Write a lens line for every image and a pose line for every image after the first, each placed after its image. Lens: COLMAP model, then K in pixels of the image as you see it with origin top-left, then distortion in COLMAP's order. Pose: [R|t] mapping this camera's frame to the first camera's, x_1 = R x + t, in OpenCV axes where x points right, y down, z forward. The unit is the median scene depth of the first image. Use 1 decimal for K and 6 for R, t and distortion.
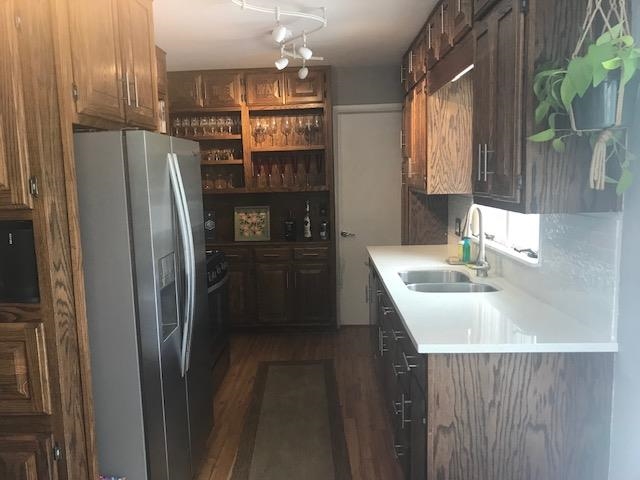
lens RADIAL K [[525.3, 0, 317.9], [0, 525.3, 240.4], [0, 0, 1]] dist [0.025087, -0.009227]
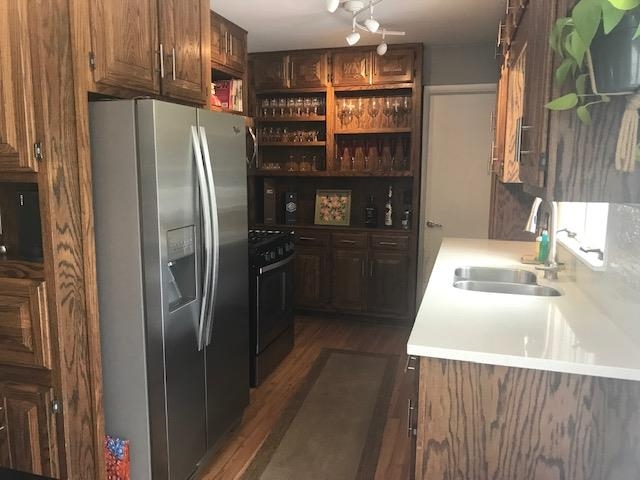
lens RADIAL K [[525.3, 0, 319.5], [0, 525.3, 240.6], [0, 0, 1]] dist [0.025087, -0.009227]
pose [[0.966982, 0.068193, -0.245553, 0.230750], [-0.063351, 0.997610, 0.027573, 0.009755], [0.246847, -0.011107, 0.968991, 0.107780]]
